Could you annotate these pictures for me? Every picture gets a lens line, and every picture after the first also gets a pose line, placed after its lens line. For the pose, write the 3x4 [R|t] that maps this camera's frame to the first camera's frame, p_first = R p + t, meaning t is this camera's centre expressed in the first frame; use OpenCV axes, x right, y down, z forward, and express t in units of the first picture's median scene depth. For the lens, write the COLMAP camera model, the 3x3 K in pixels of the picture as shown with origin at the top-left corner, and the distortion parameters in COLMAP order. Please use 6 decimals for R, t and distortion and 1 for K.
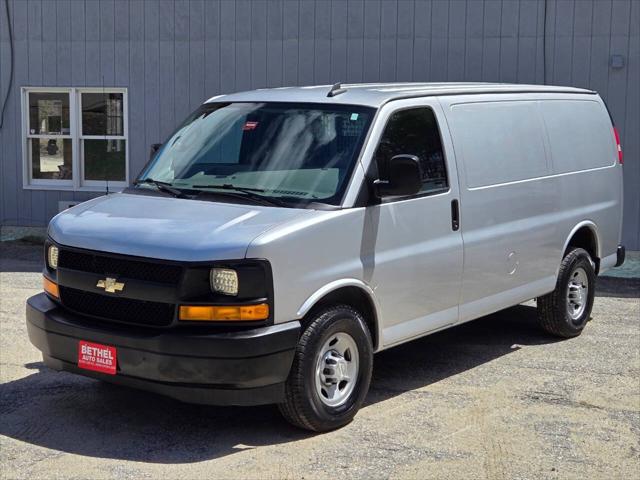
lens RADIAL K [[934.3, 0, 314.8], [0, 934.3, 236.9], [0, 0, 1]] dist [0.061862, -0.040436]
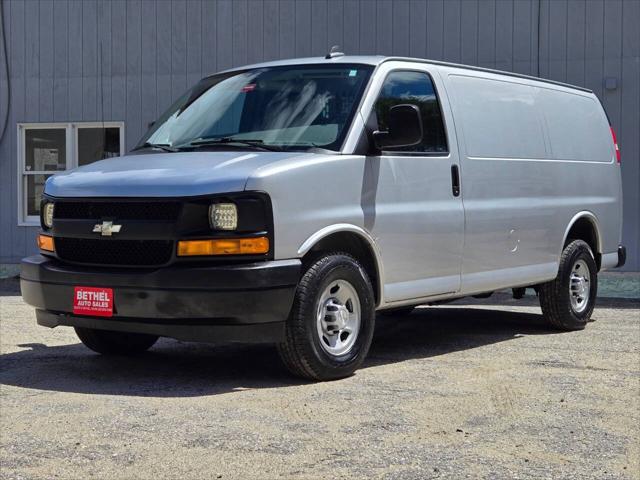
lens RADIAL K [[939.9, 0, 320.0], [0, 939.9, 240.0], [0, 0, 1]] dist [0.050729, -0.011510]
pose [[0.999915, -0.008599, 0.009817, -0.004433], [0.009341, 0.996893, -0.078209, 0.131345], [-0.009114, 0.078294, 0.996889, 0.013199]]
